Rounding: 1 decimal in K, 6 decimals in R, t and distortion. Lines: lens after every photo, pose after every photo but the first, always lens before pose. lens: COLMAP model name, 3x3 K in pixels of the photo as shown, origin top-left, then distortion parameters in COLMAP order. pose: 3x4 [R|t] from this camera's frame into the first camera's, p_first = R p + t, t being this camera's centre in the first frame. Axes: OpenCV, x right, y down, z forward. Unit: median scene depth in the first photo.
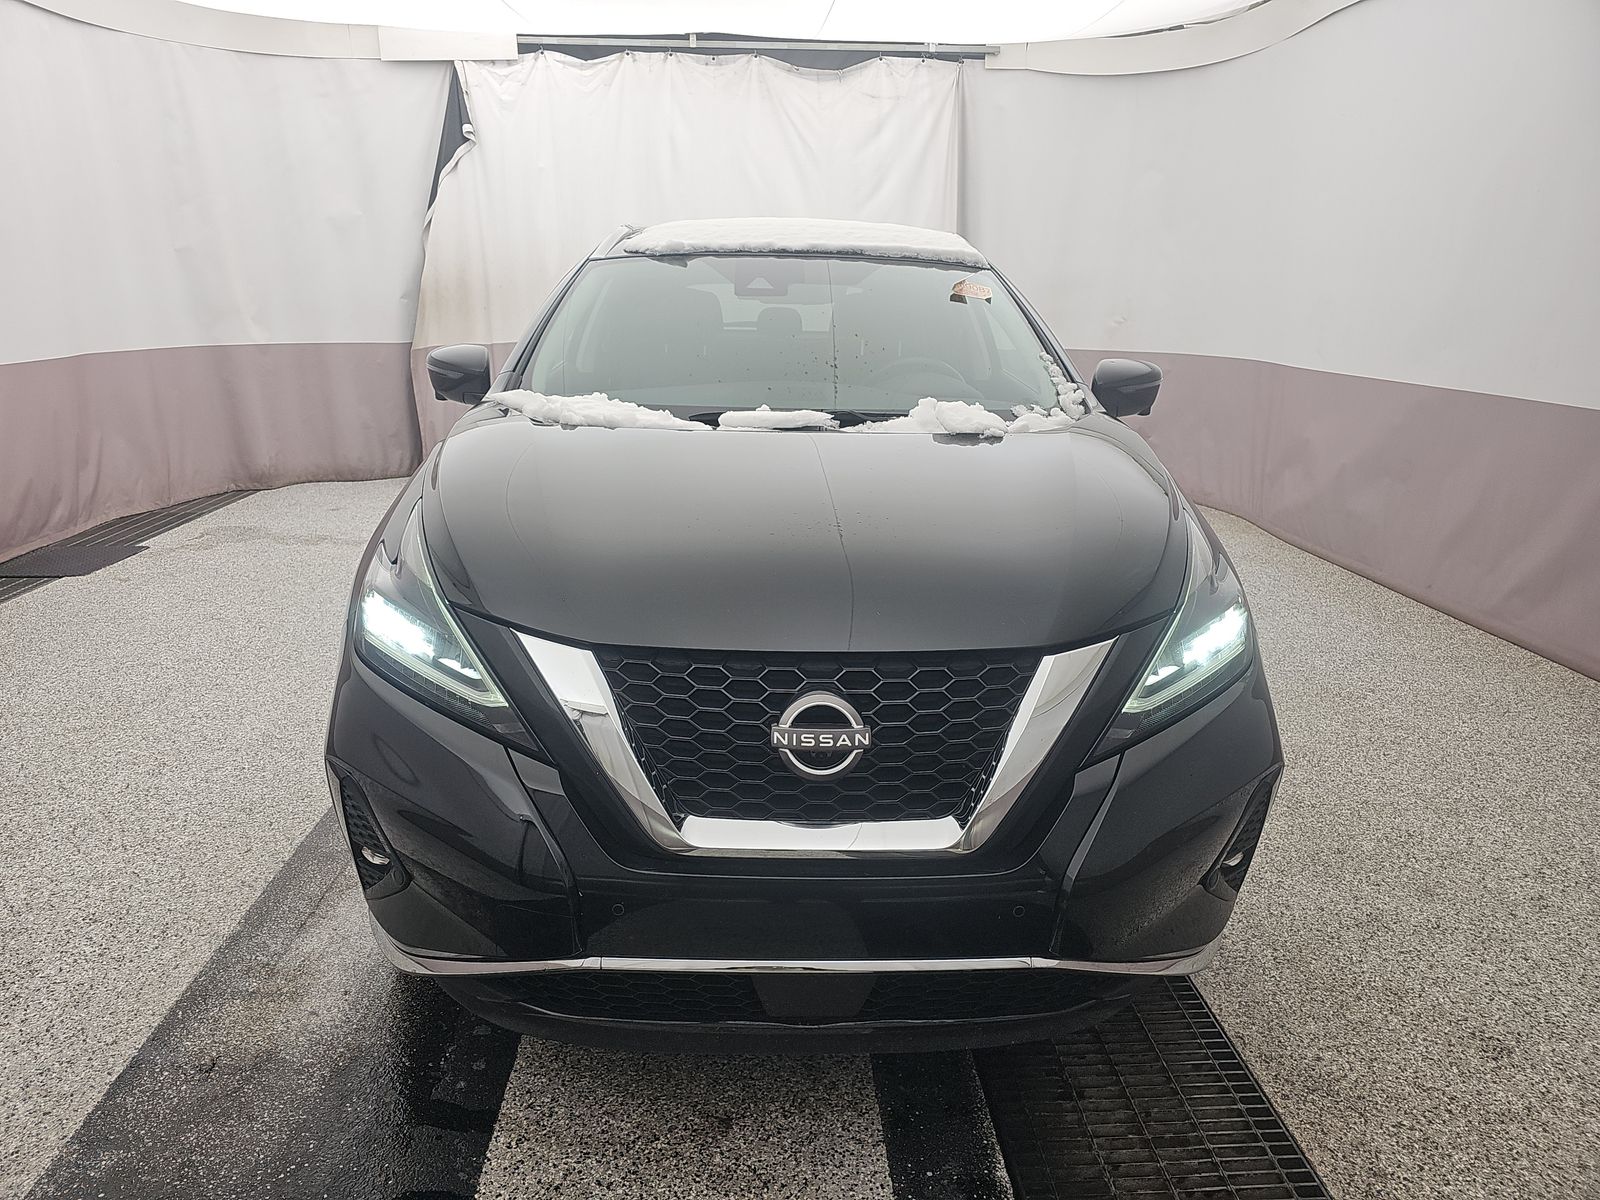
lens RADIAL K [[1080.4, 0, 800.0], [0, 1080.4, 600.0], [0, 0, 1]] dist [0.009101, 0.000370]
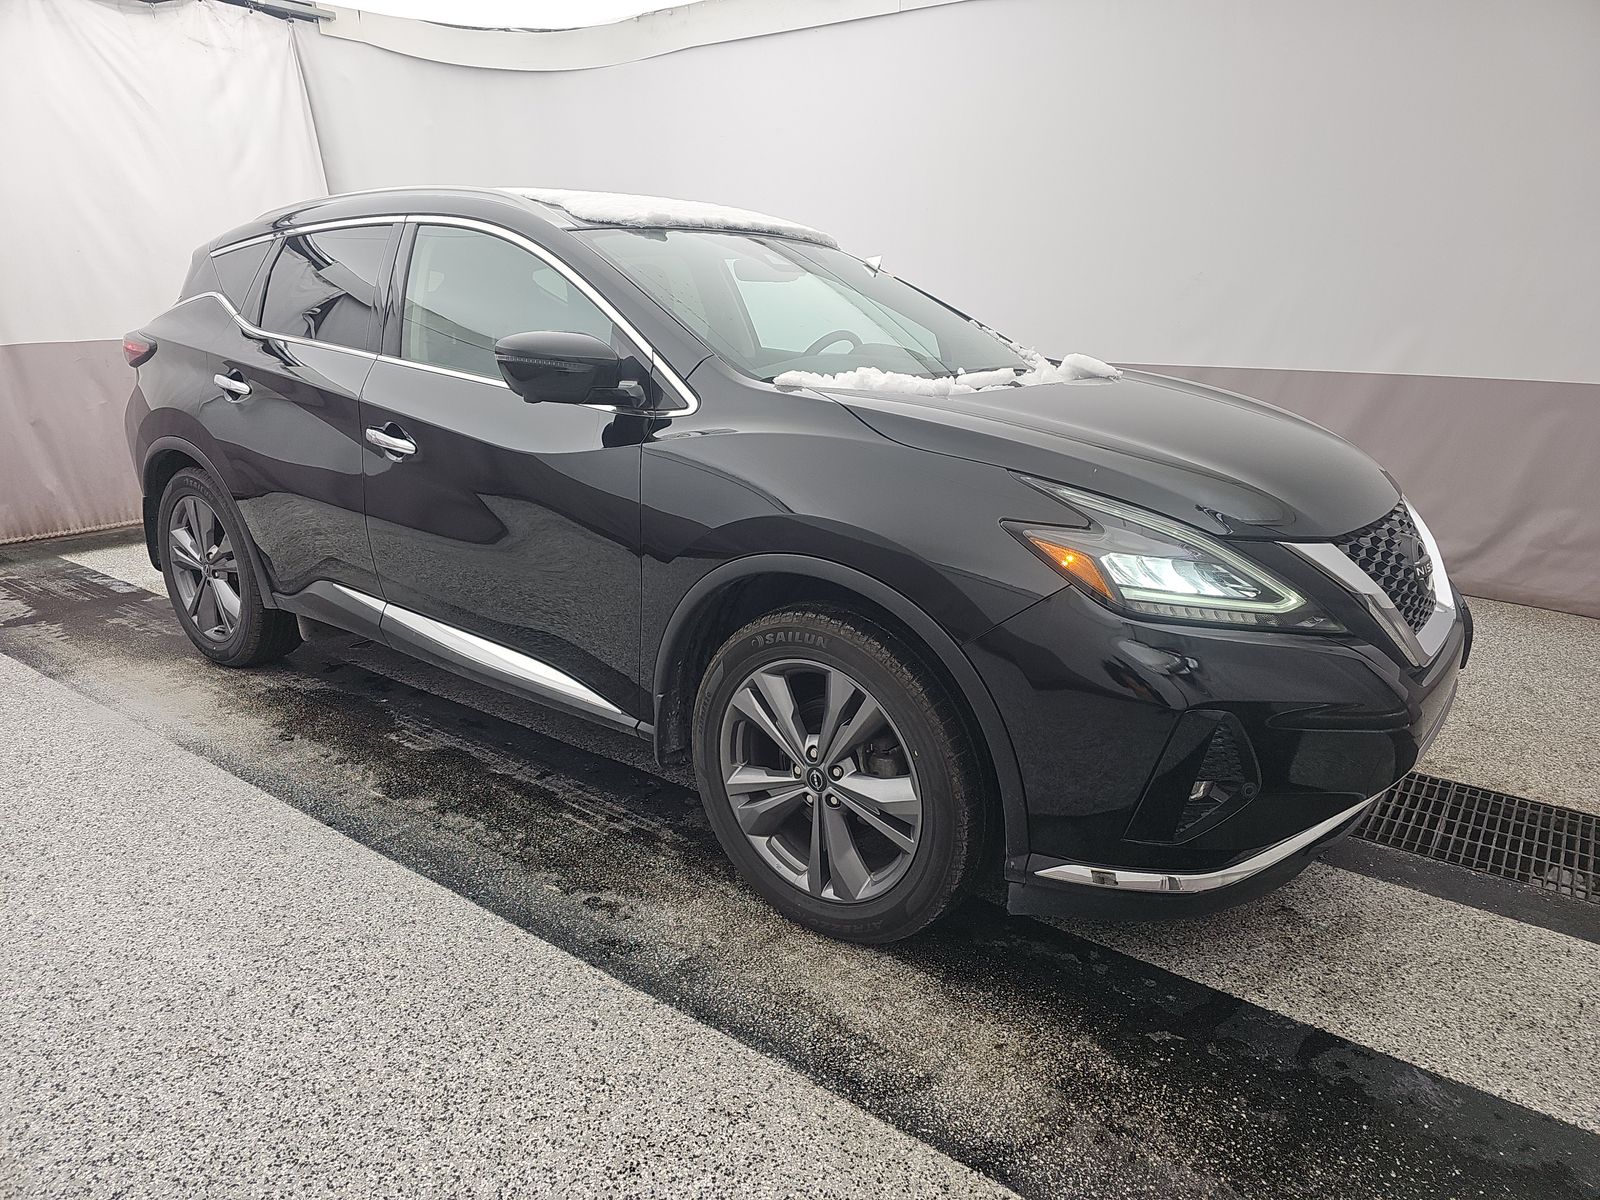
lens RADIAL K [[1080.4, 0, 800.0], [0, 1080.4, 600.0], [0, 0, 1]] dist [0.009101, 0.000370]
pose [[0.623499, -0.218486, 0.750675, -0.799254], [0.217819, 0.970686, 0.101603, -0.078865], [-0.750869, 0.100162, 0.652812, 0.339669]]
